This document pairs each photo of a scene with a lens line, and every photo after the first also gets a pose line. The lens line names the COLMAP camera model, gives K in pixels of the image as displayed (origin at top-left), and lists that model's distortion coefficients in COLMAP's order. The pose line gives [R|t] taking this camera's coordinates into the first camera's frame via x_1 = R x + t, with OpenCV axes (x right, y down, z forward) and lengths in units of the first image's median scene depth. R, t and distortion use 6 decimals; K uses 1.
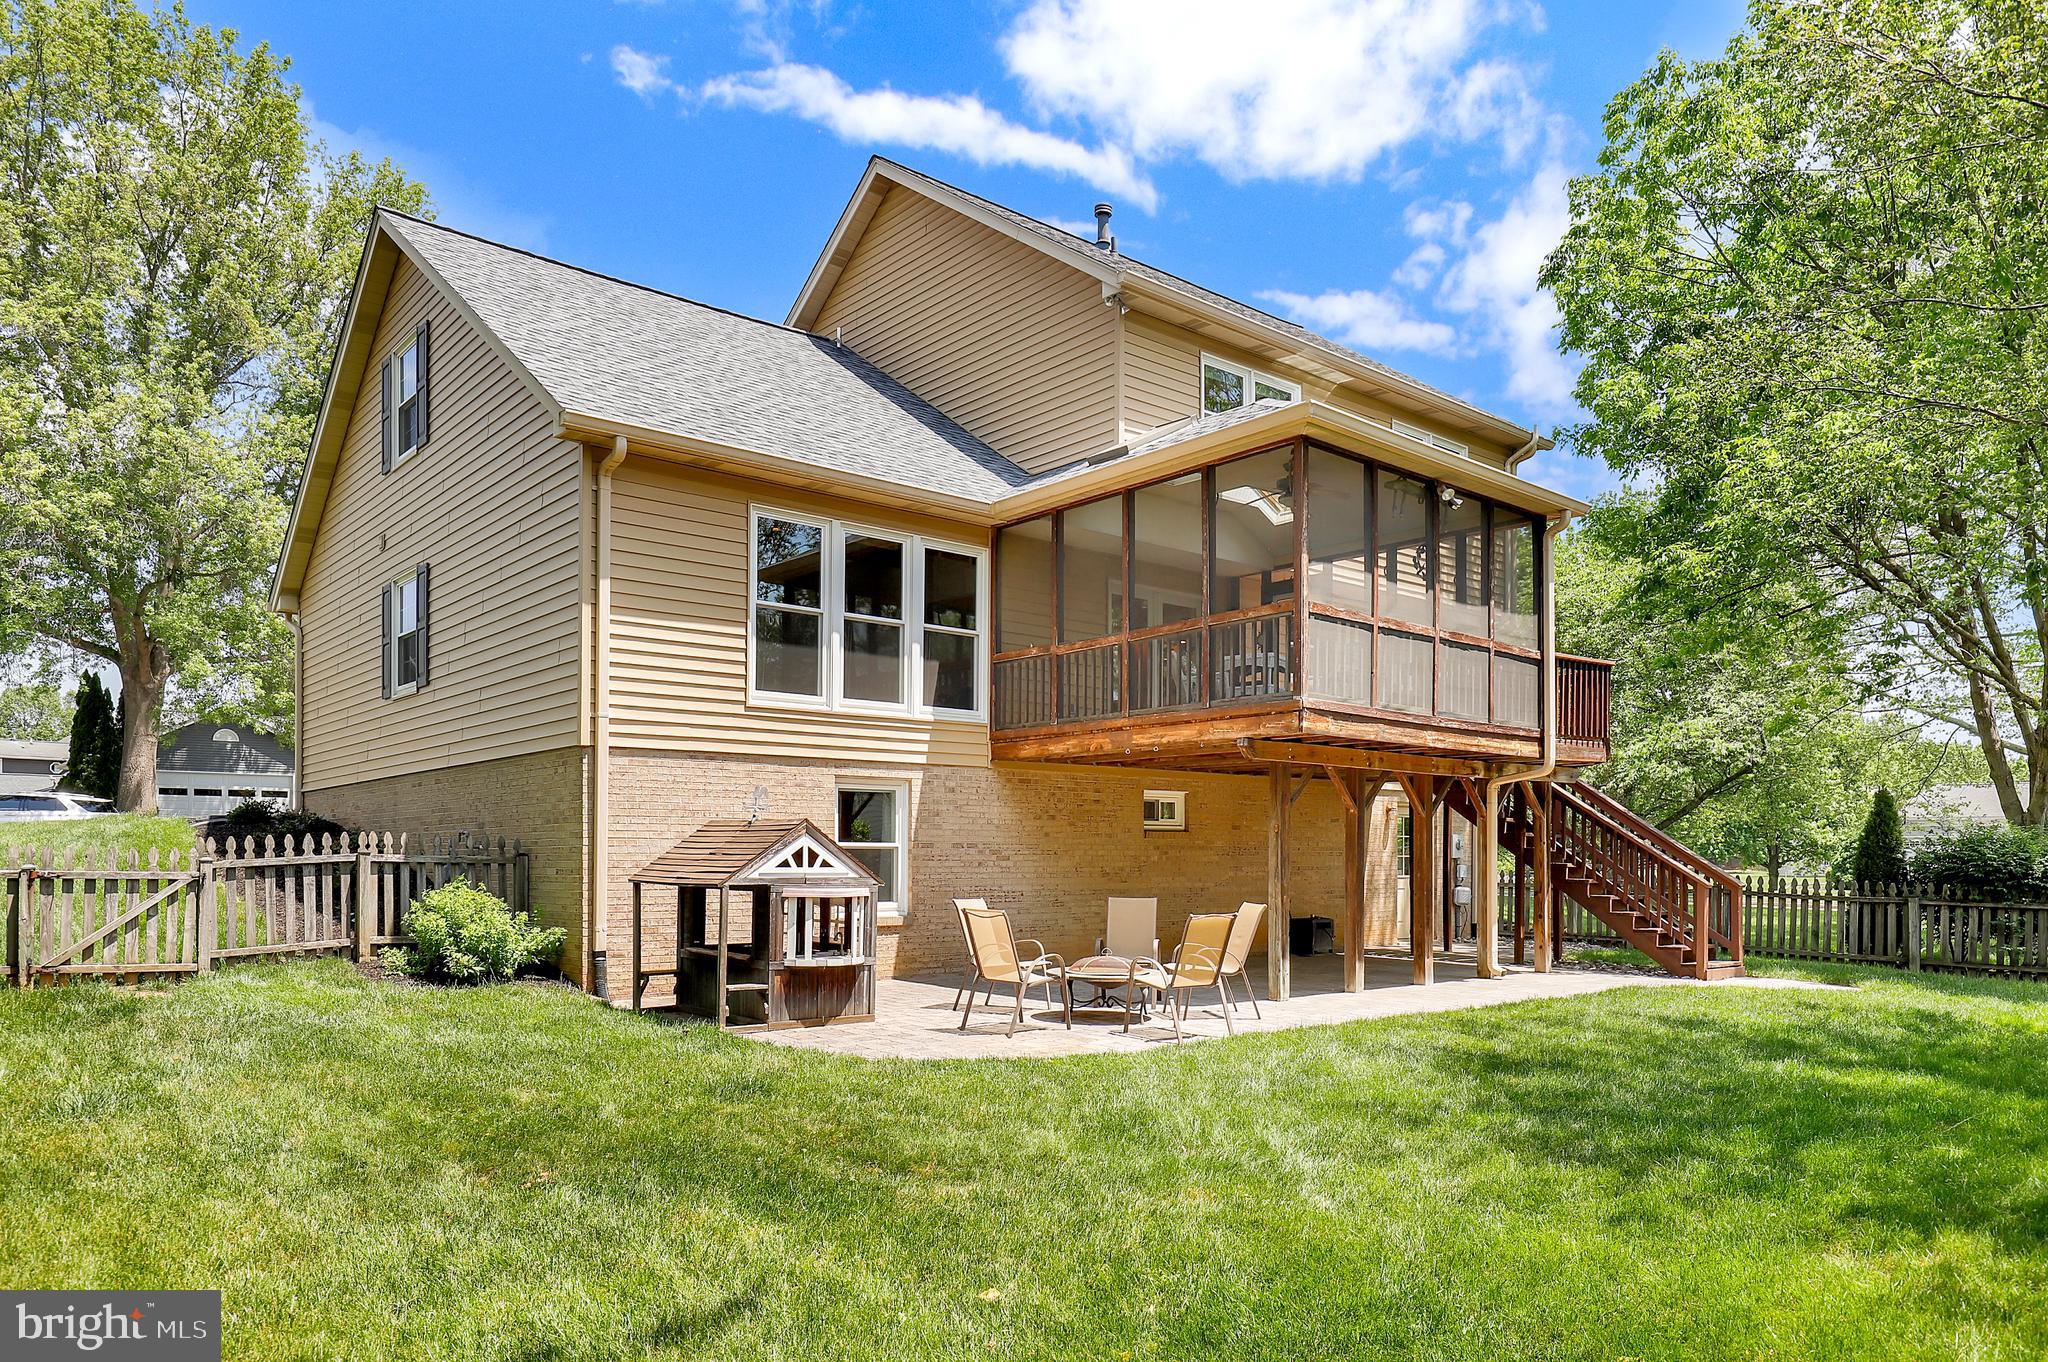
lens RADIAL K [[1319.6, 0, 1023.7], [0, 1319.6, 687.0], [0, 0, 1]] dist [0.005625, 0.001592]
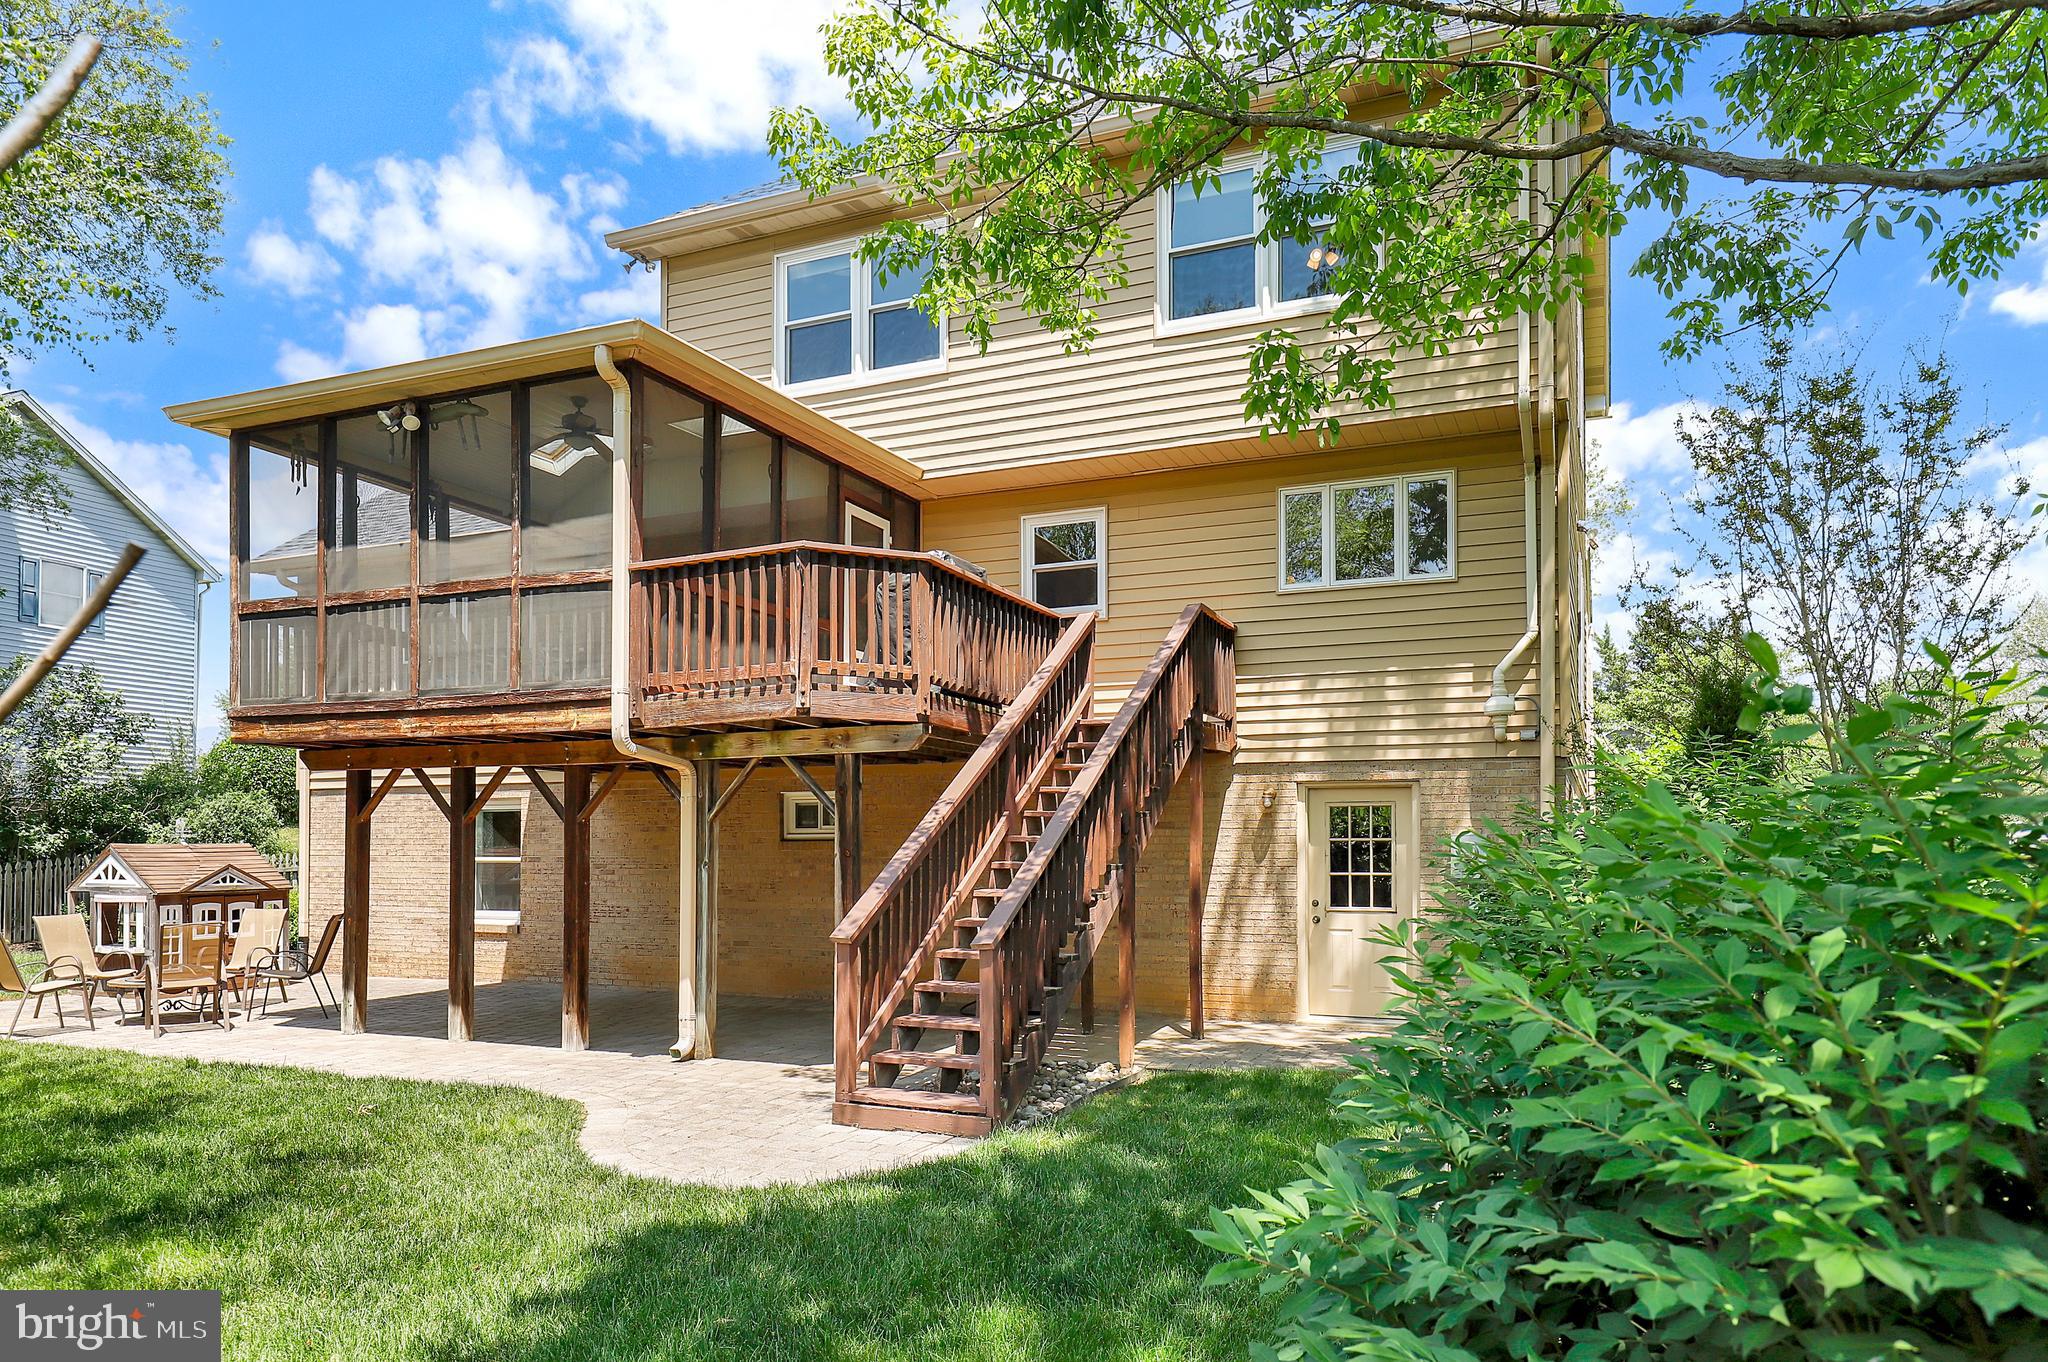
lens RADIAL K [[1319.6, 0, 1023.1], [0, 1319.6, 672.9], [0, 0, 1]] dist [0.005625, 0.001592]
pose [[0.439861, -0.120635, -0.889926, 1.442299], [0.113829, 0.990434, -0.077998, 0.135252], [0.890823, -0.066991, 0.449385, 1.204977]]
